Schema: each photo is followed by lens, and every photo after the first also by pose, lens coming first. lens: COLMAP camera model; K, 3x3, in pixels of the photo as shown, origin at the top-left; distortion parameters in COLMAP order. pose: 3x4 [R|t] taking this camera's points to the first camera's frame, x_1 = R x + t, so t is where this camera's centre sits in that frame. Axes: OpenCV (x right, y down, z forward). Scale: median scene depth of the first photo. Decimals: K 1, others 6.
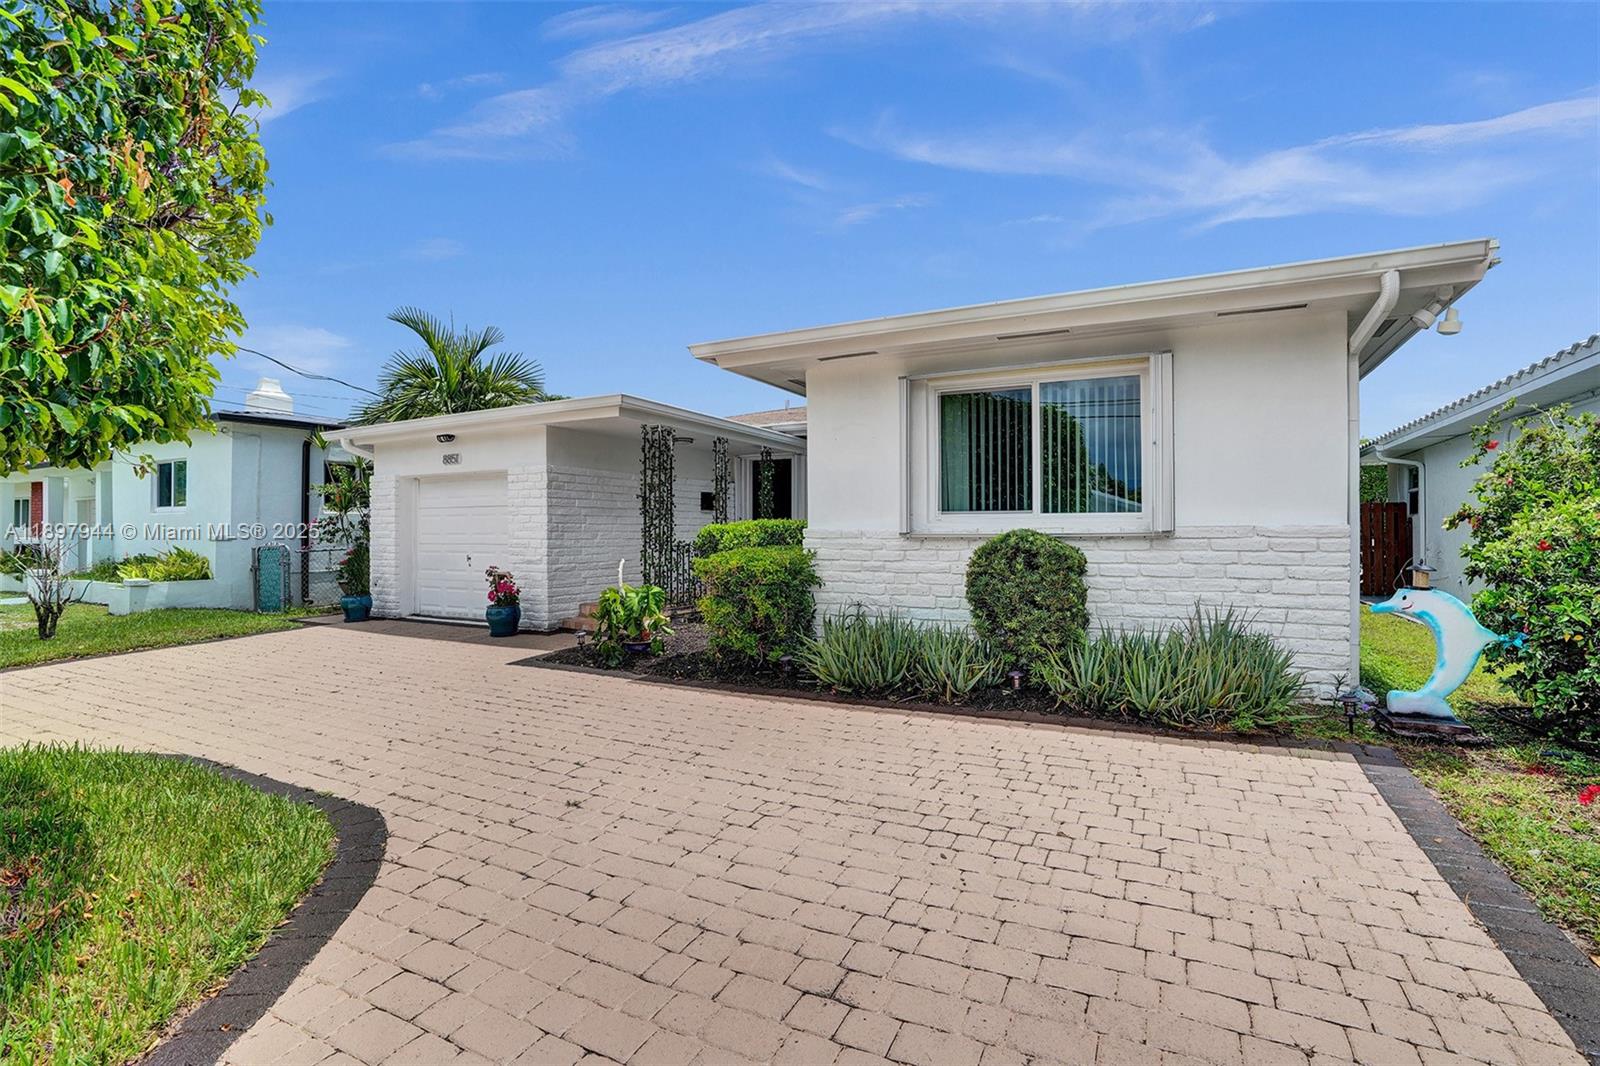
lens RADIAL K [[761.9, 0, 793.8], [0, 761.9, 524.1], [0, 0, 1]] dist [-0.023646, -0.000030]
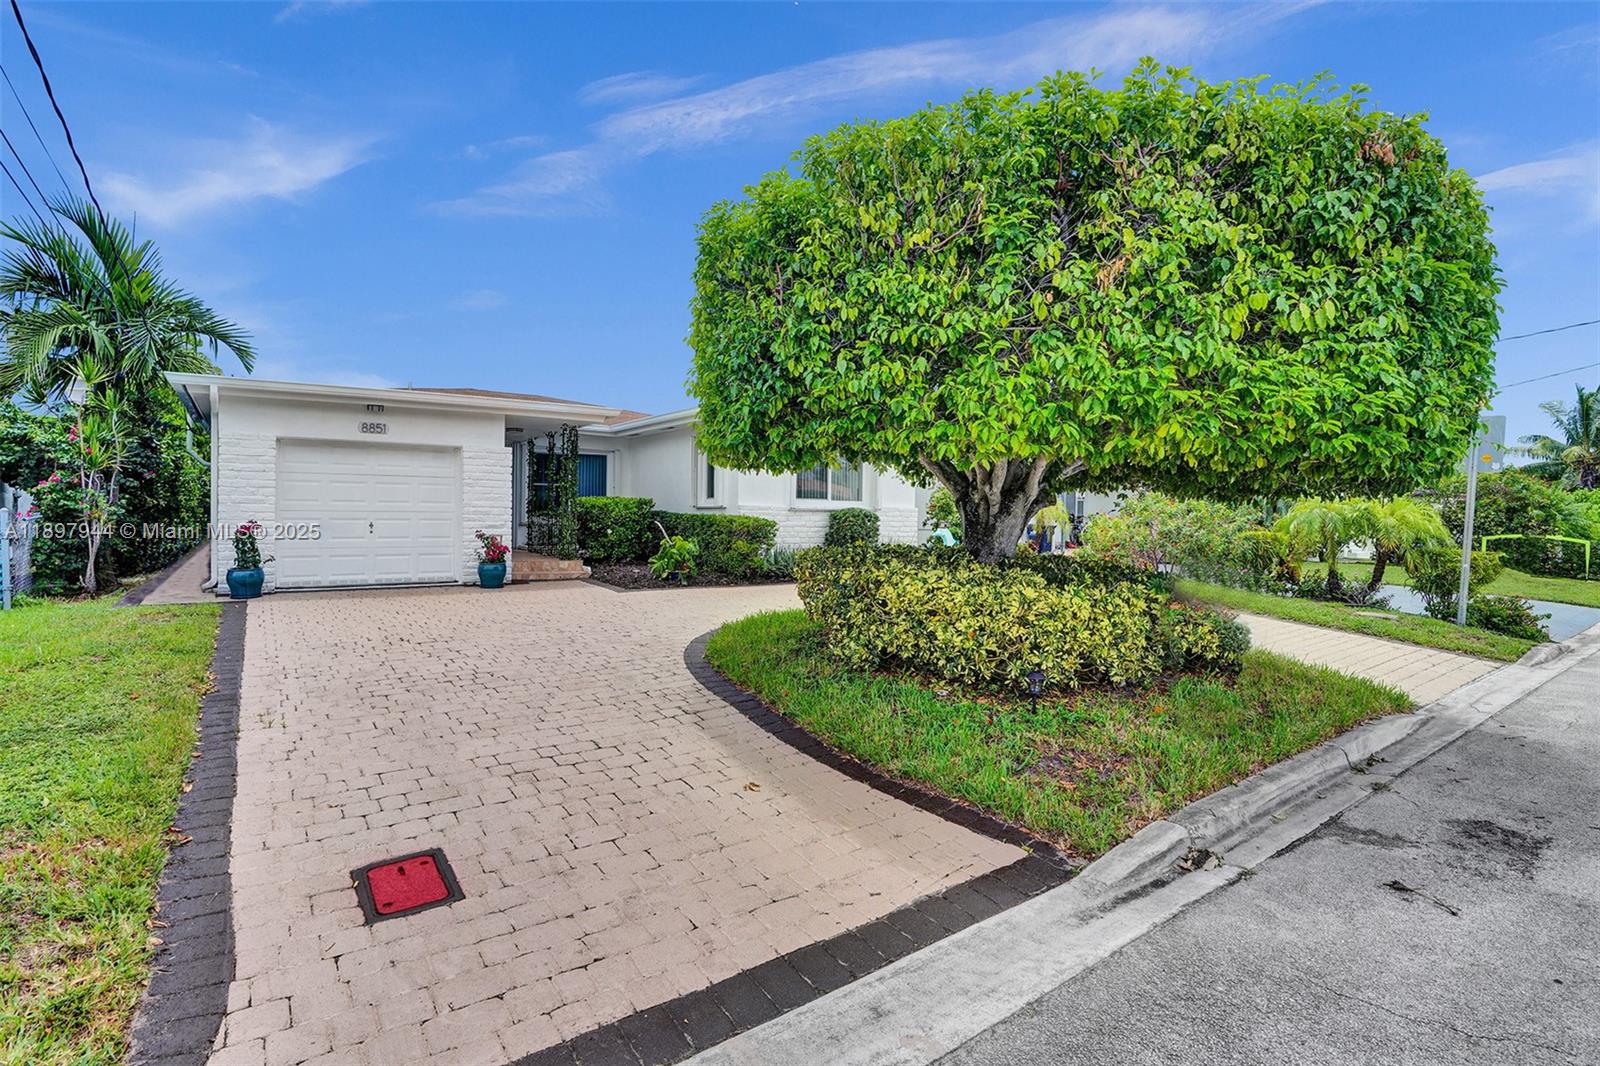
lens RADIAL K [[761.9, 0, 793.8], [0, 761.9, 524.1], [0, 0, 1]] dist [-0.023646, -0.000030]
pose [[0.441062, -0.003702, 0.897469, -1.298110], [-0.021541, 0.999660, 0.014710, 0.019434], [-0.897218, -0.025820, 0.440832, 0.045381]]
